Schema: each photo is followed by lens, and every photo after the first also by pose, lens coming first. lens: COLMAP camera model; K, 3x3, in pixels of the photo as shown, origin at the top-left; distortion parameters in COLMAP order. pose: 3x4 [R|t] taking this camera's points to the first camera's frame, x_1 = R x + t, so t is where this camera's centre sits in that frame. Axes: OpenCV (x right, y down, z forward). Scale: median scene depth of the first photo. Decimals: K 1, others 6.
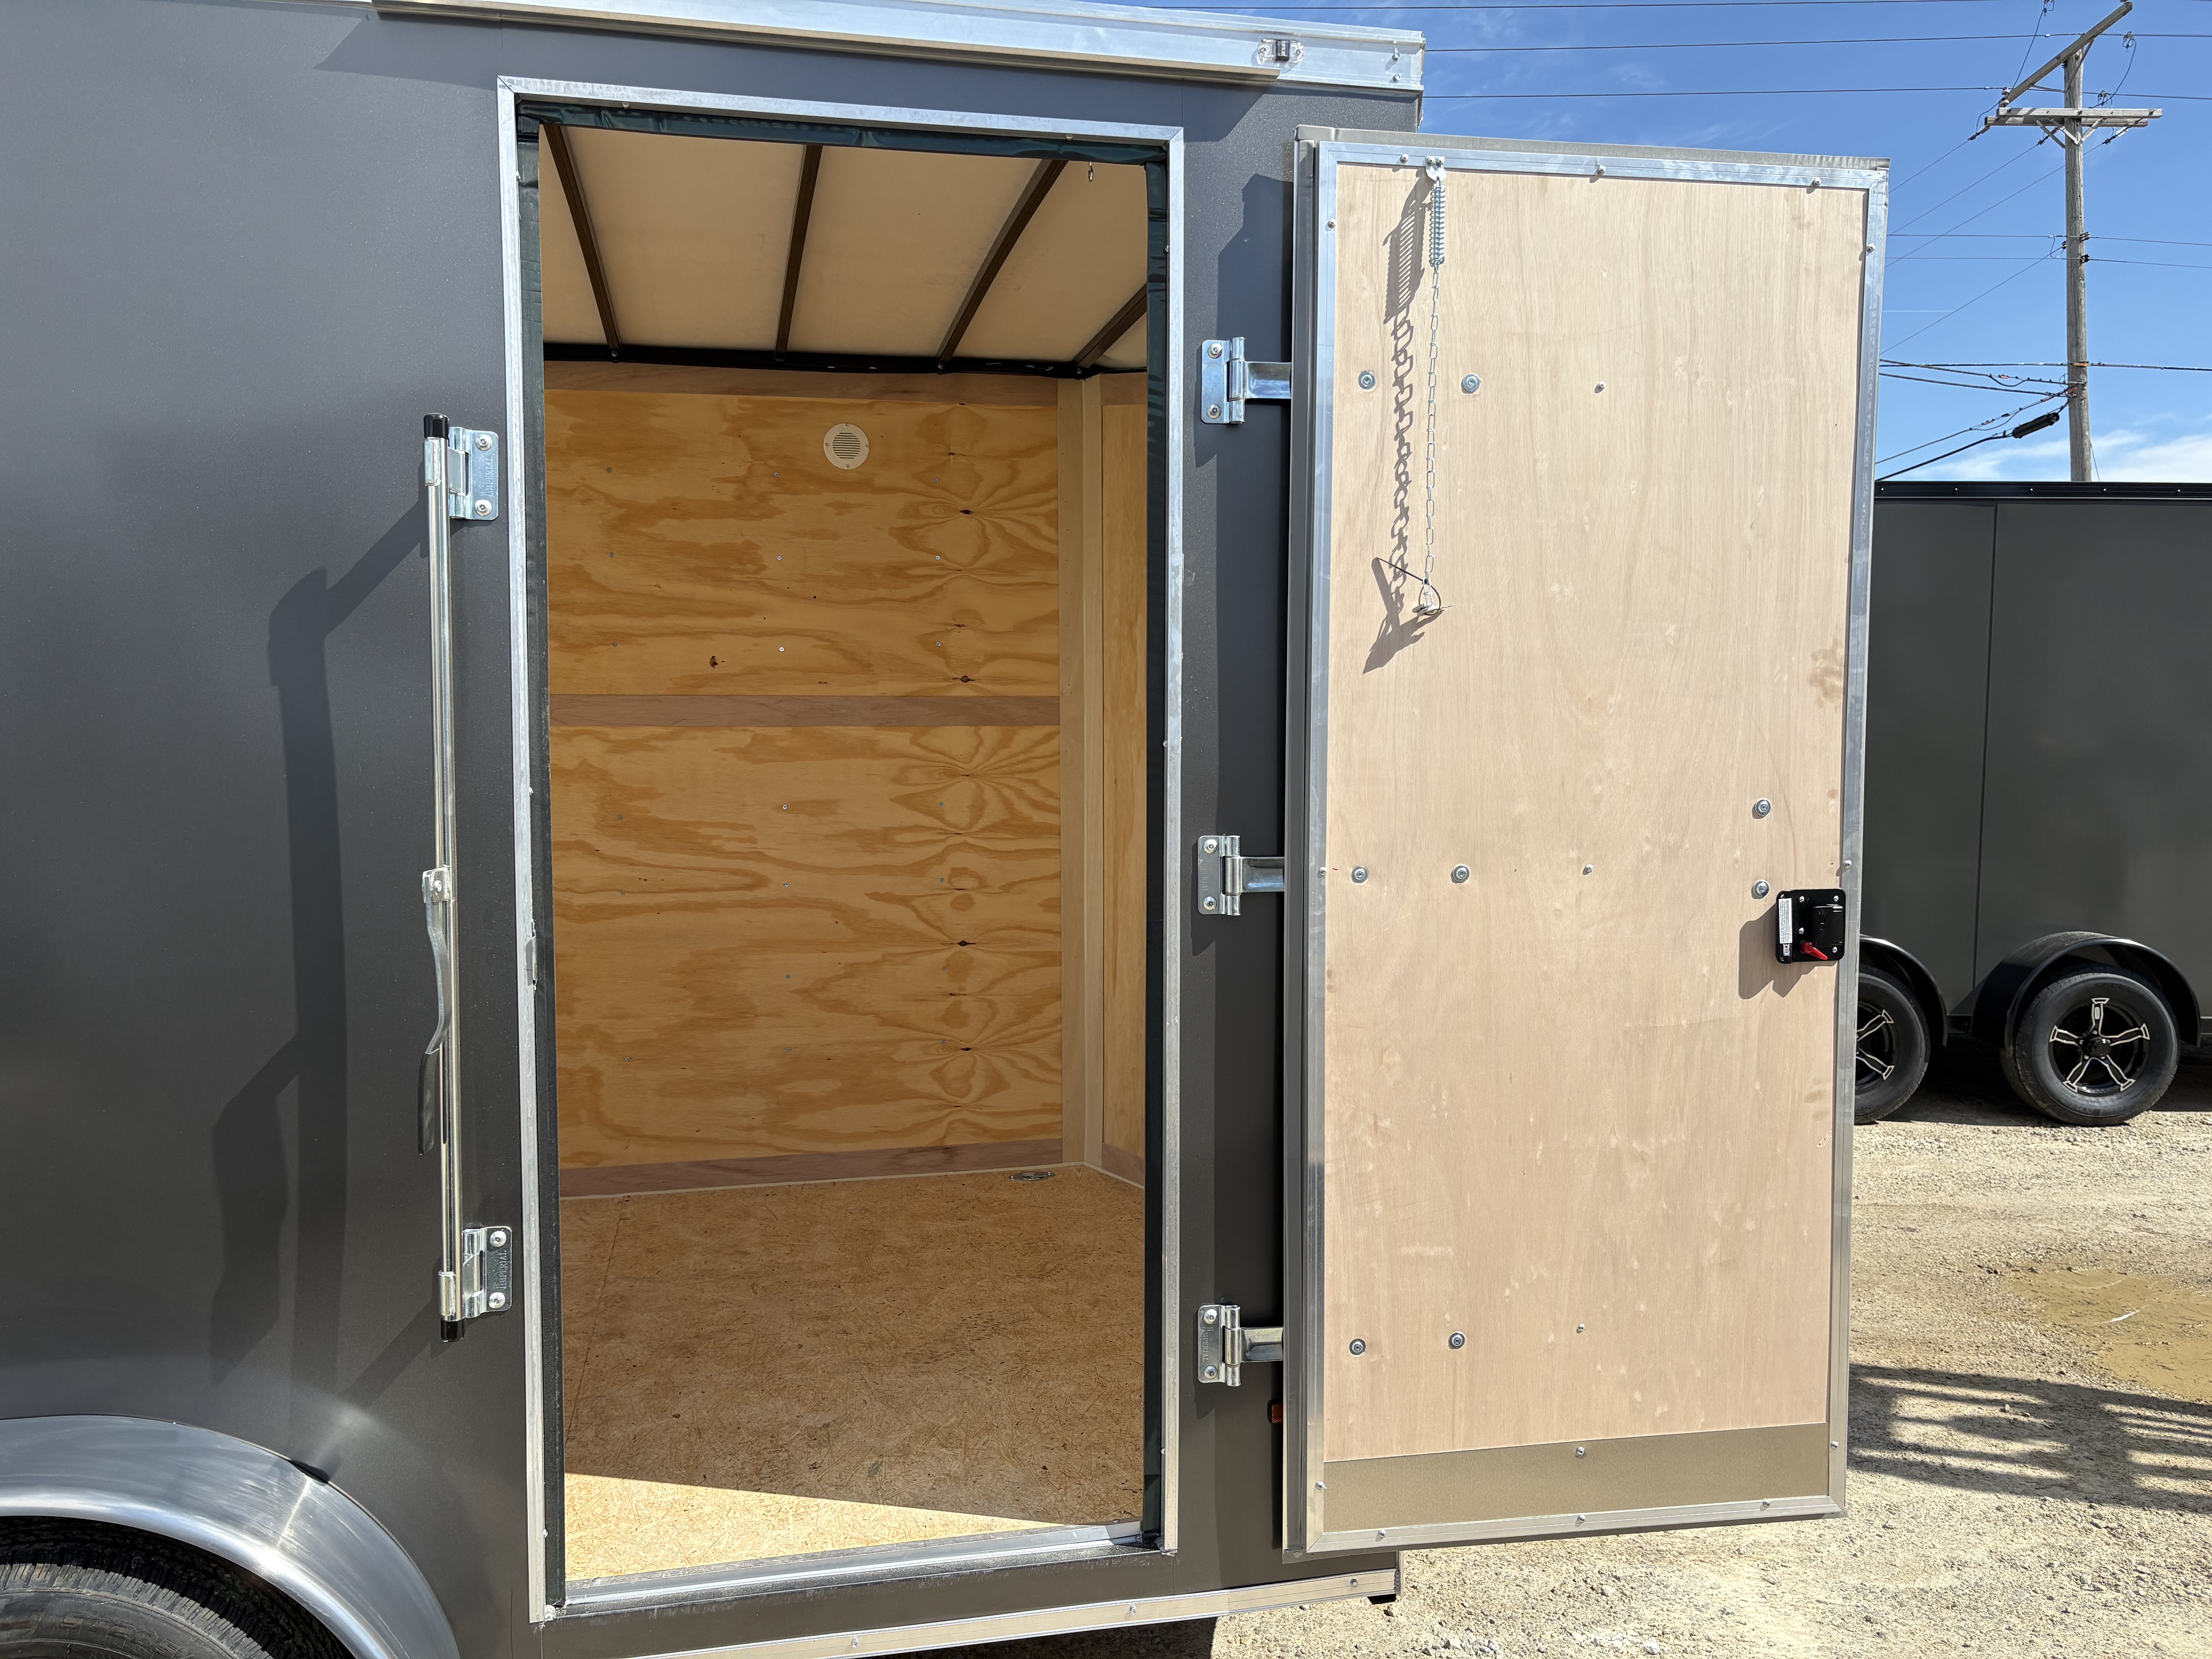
lens RADIAL K [[1654.4, 0, 1111.2], [0, 1654.4, 847.6], [0, 0, 1]] dist [0.068528, -0.079463]
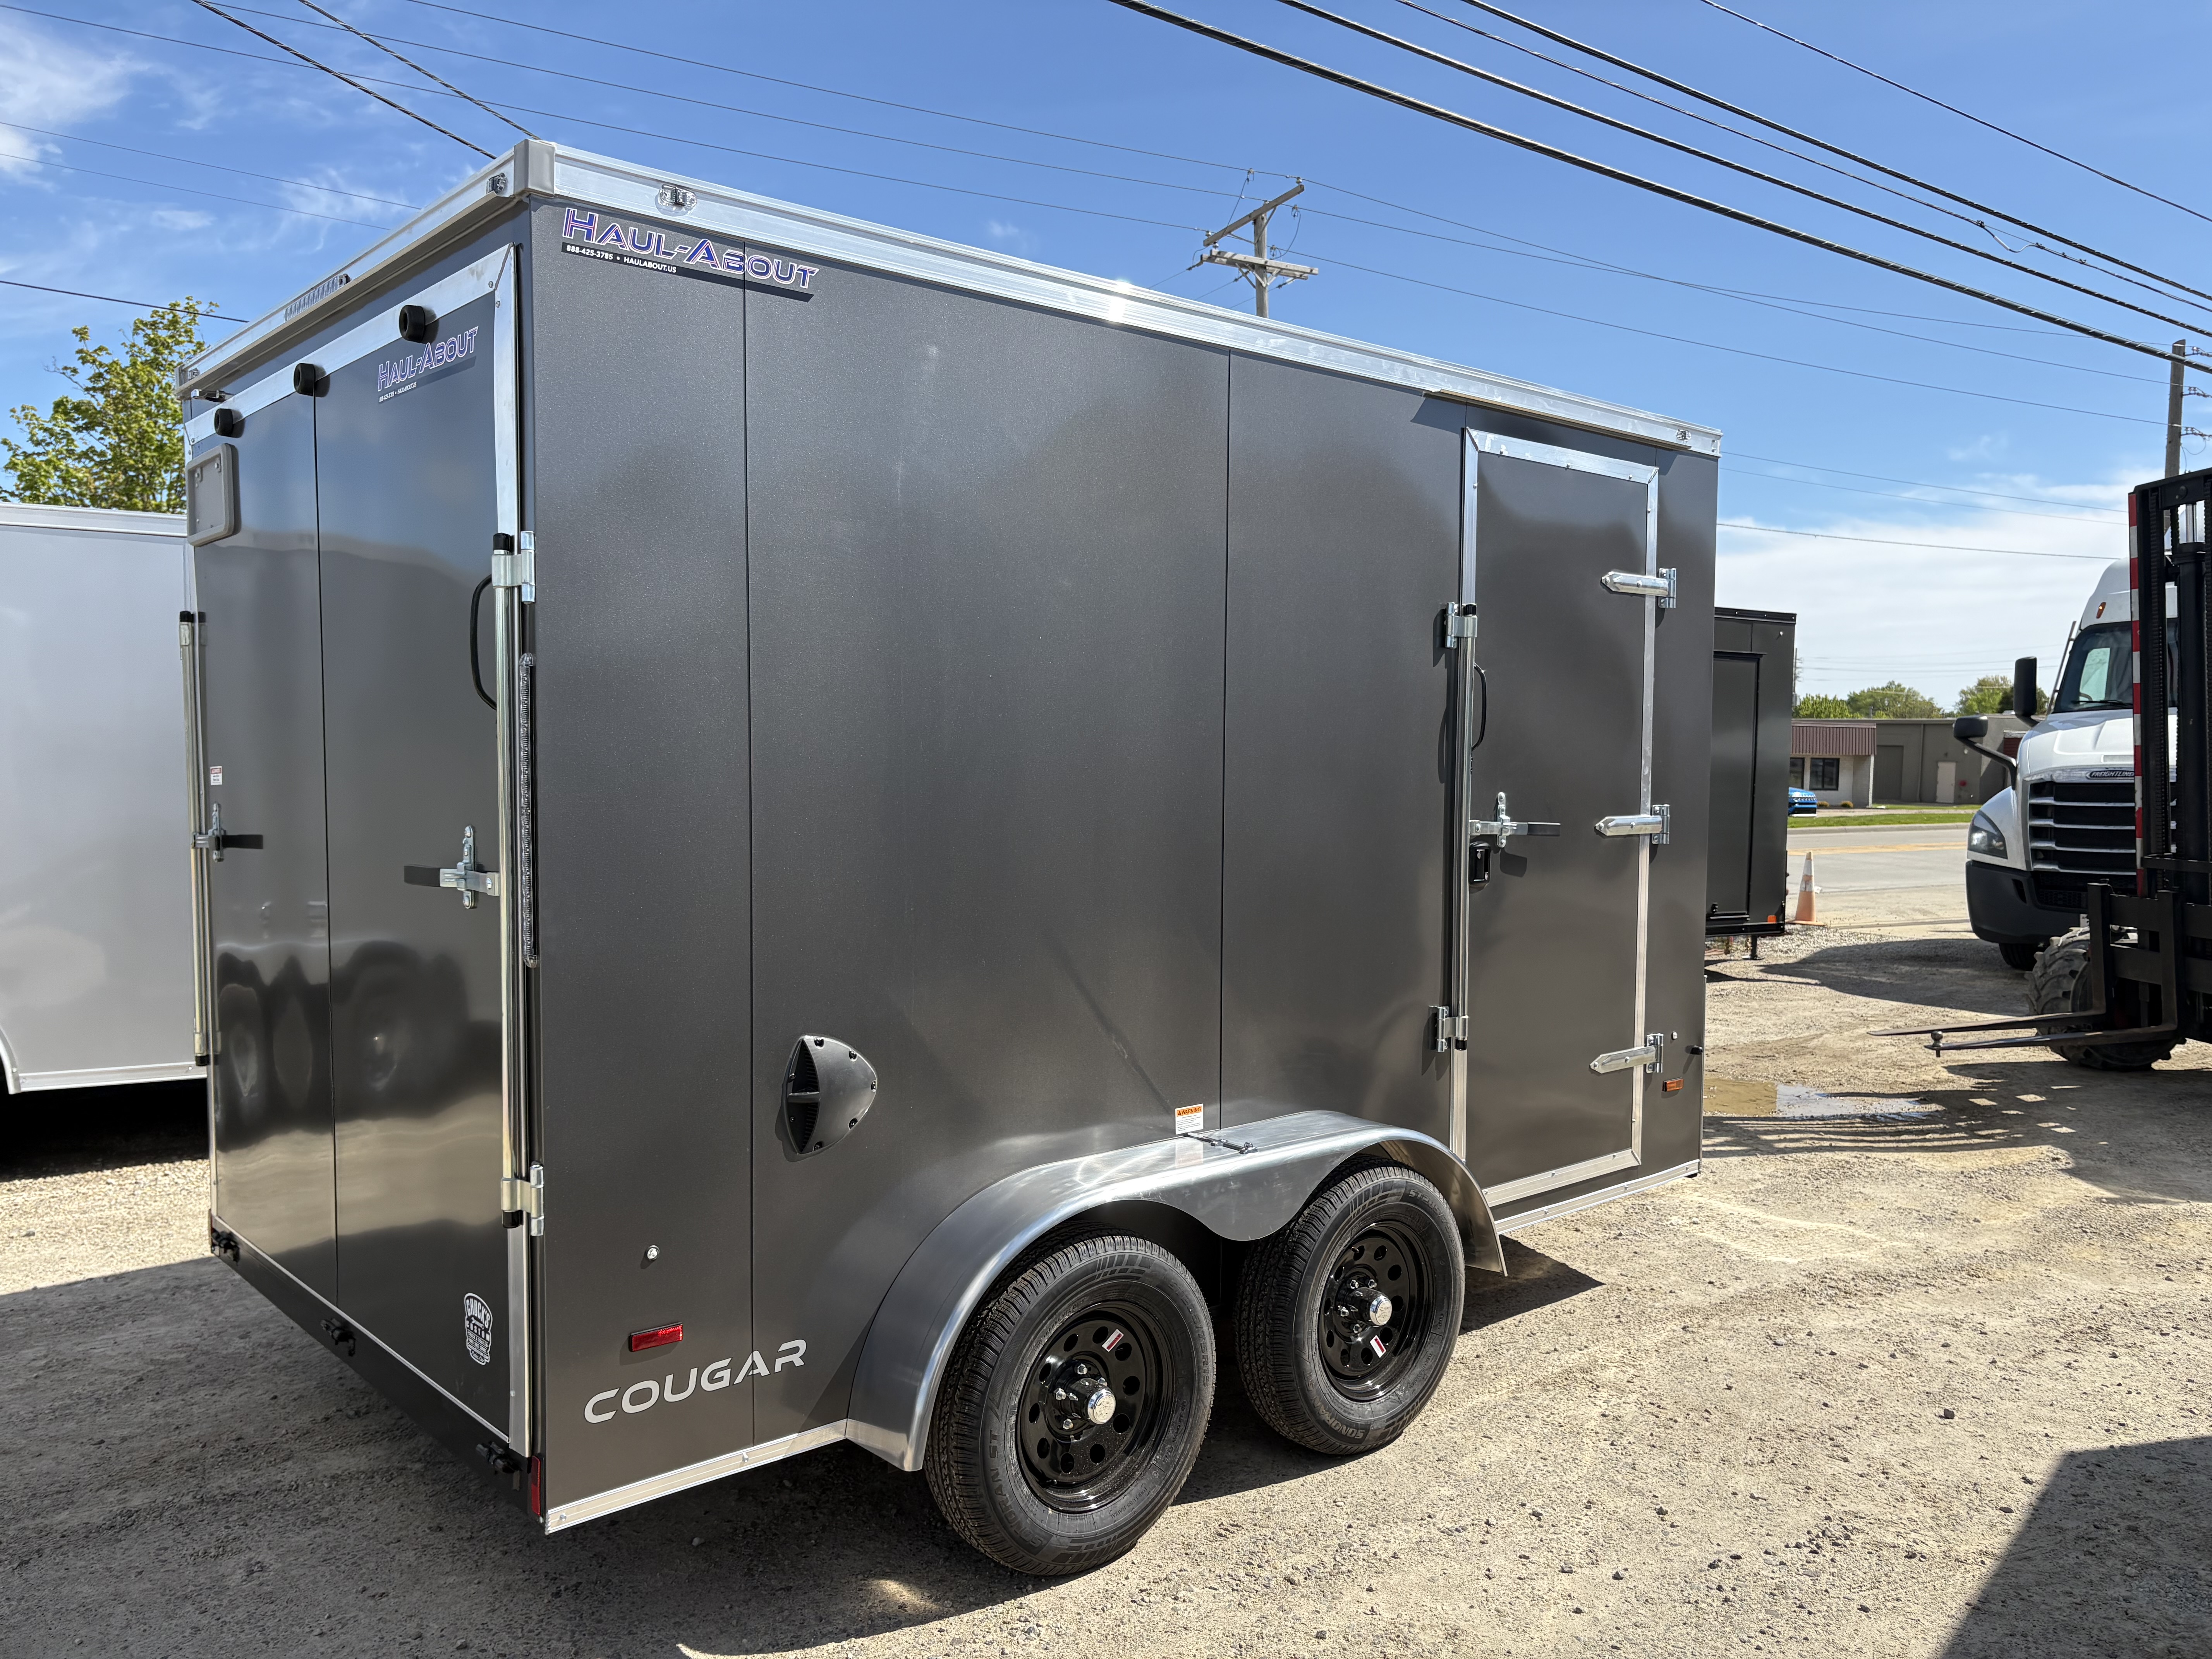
lens RADIAL K [[1633.5, 0, 1112.3], [0, 1633.5, 863.9], [0, 0, 1]] dist [-0.000854, 0.001993]
pose [[0.878915, -0.029660, 0.476056, -0.833417], [0.026658, 0.999559, 0.013060, 0.011338], [-0.476234, 0.001212, 0.879318, -0.251579]]
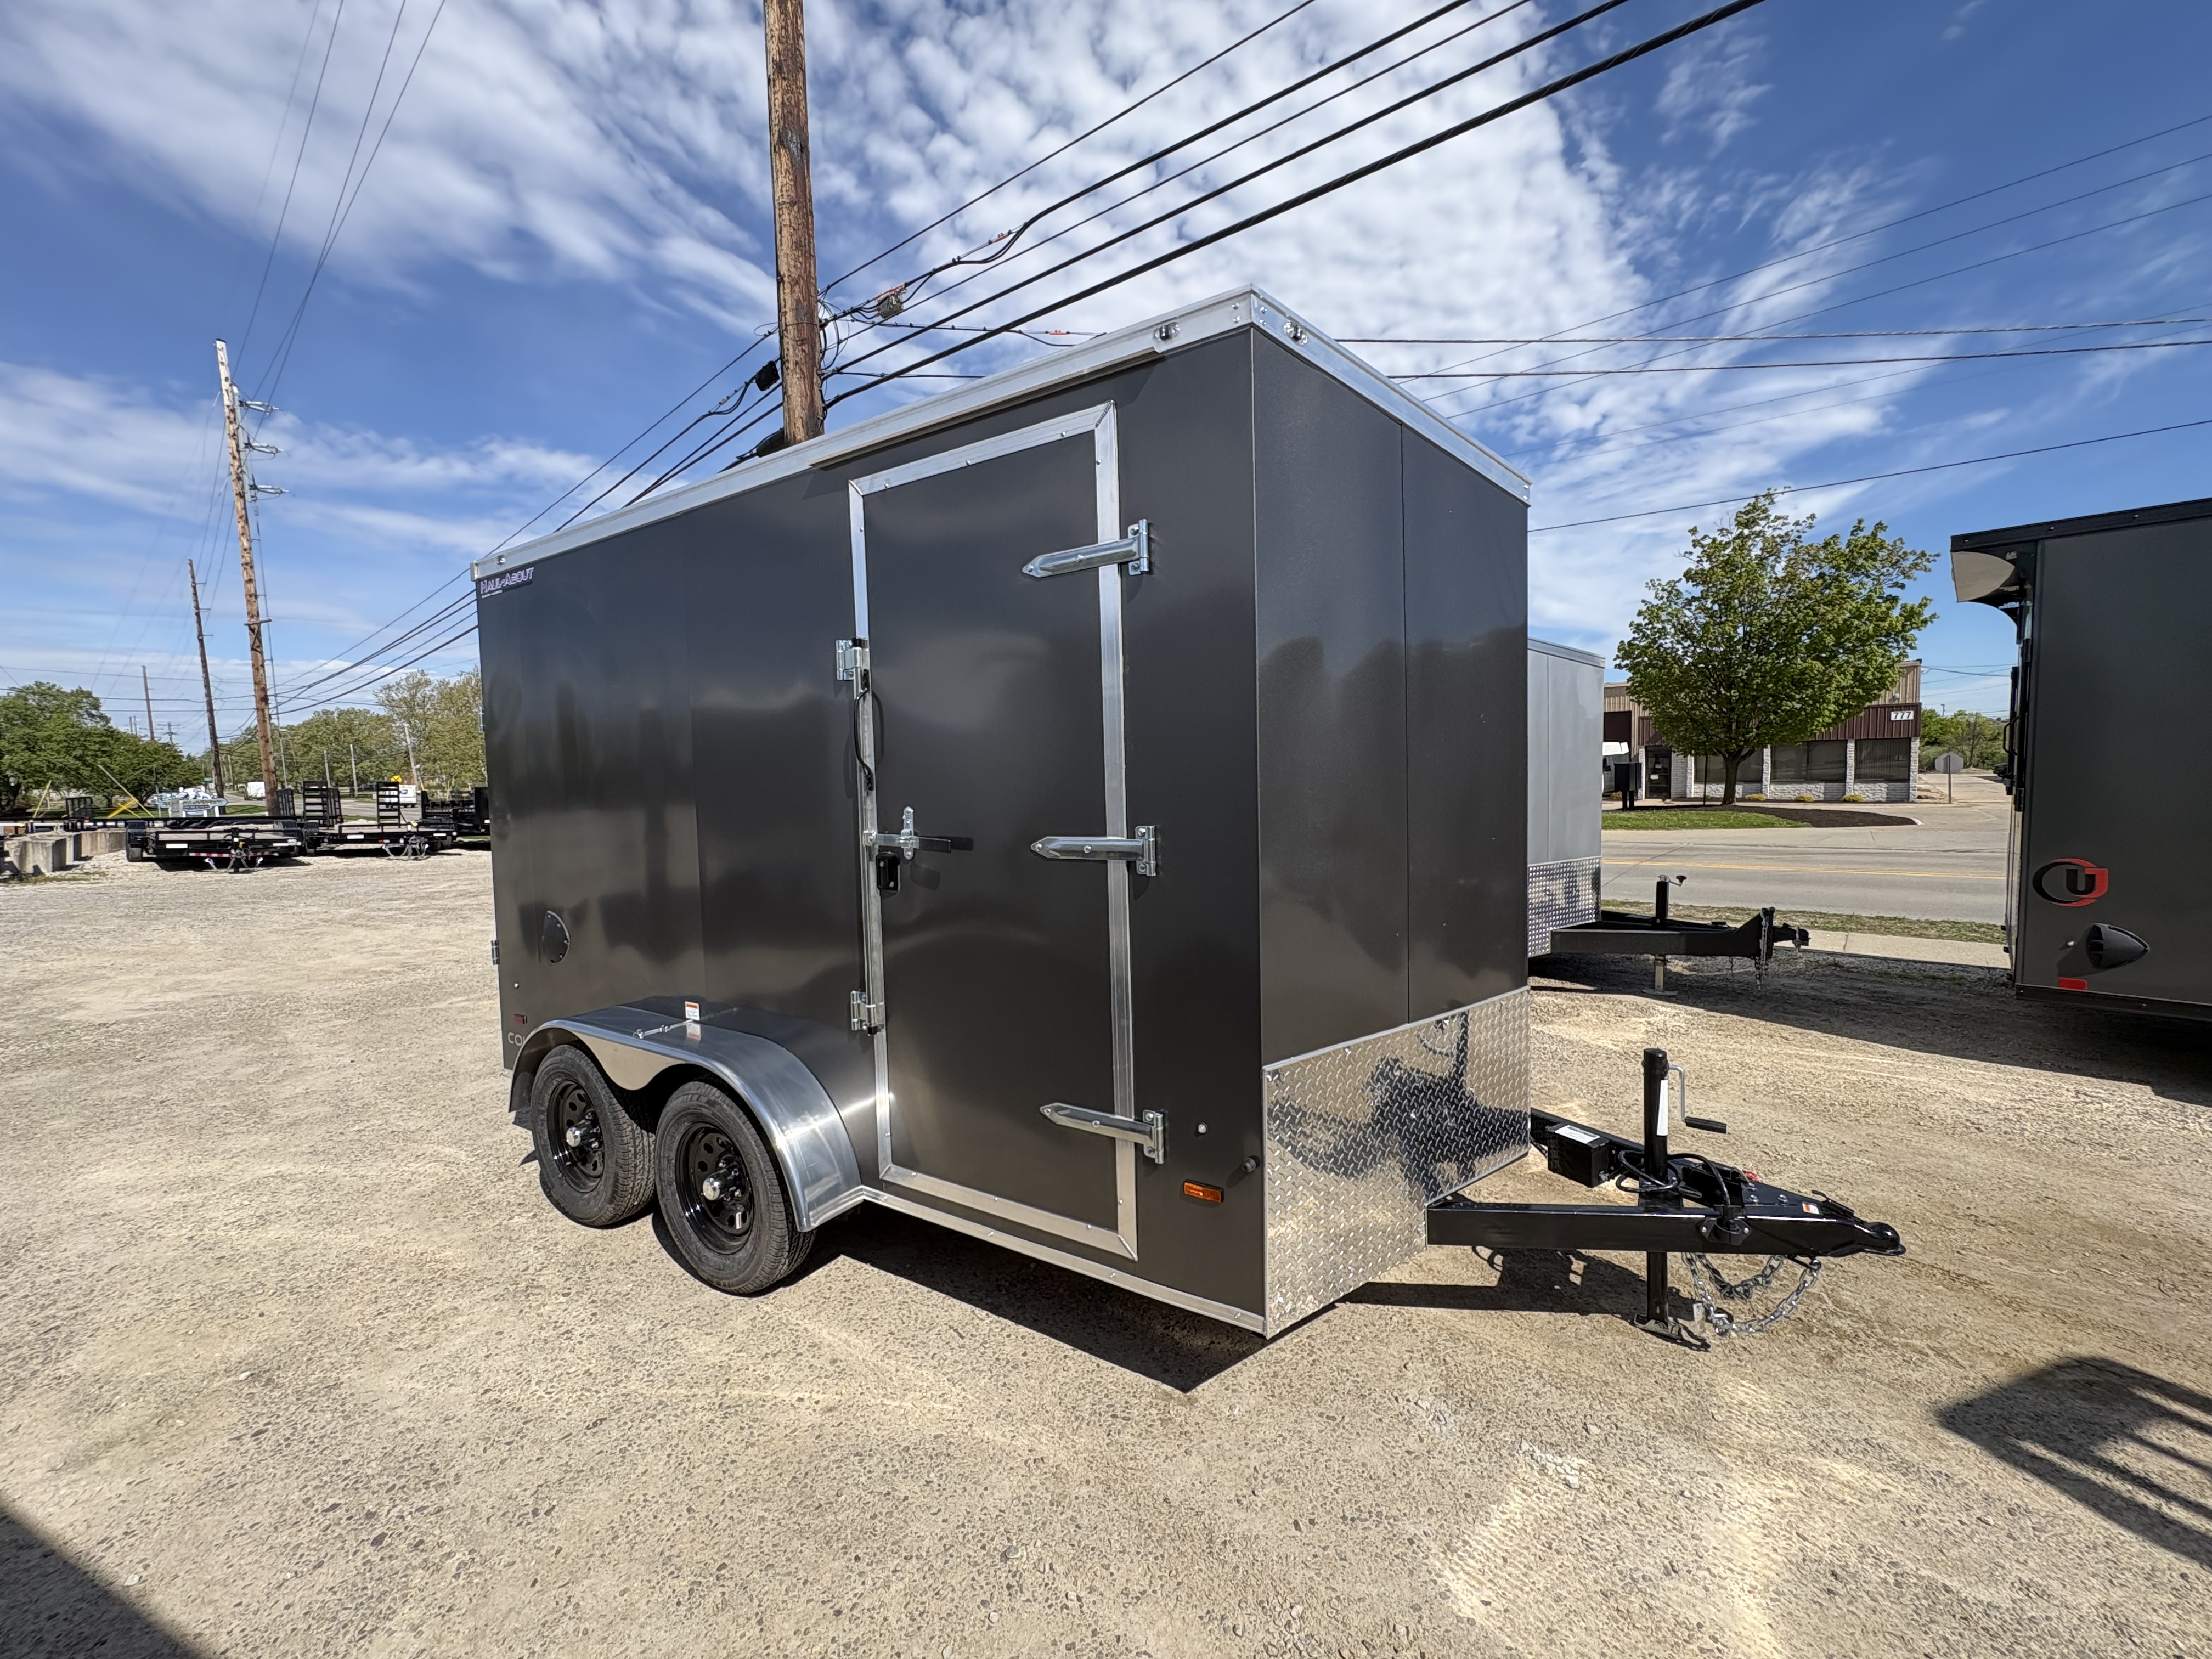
lens RADIAL K [[877.2, 0, 1116.2], [0, 877.2, 835.9], [0, 0, 1]] dist [0.000123, 0.000574]
pose [[0.714247, 0.027777, -0.699343, 0.363786], [-0.020407, 0.999614, 0.018862, -0.008271], [0.699597, 0.000800, 0.714538, 0.208710]]
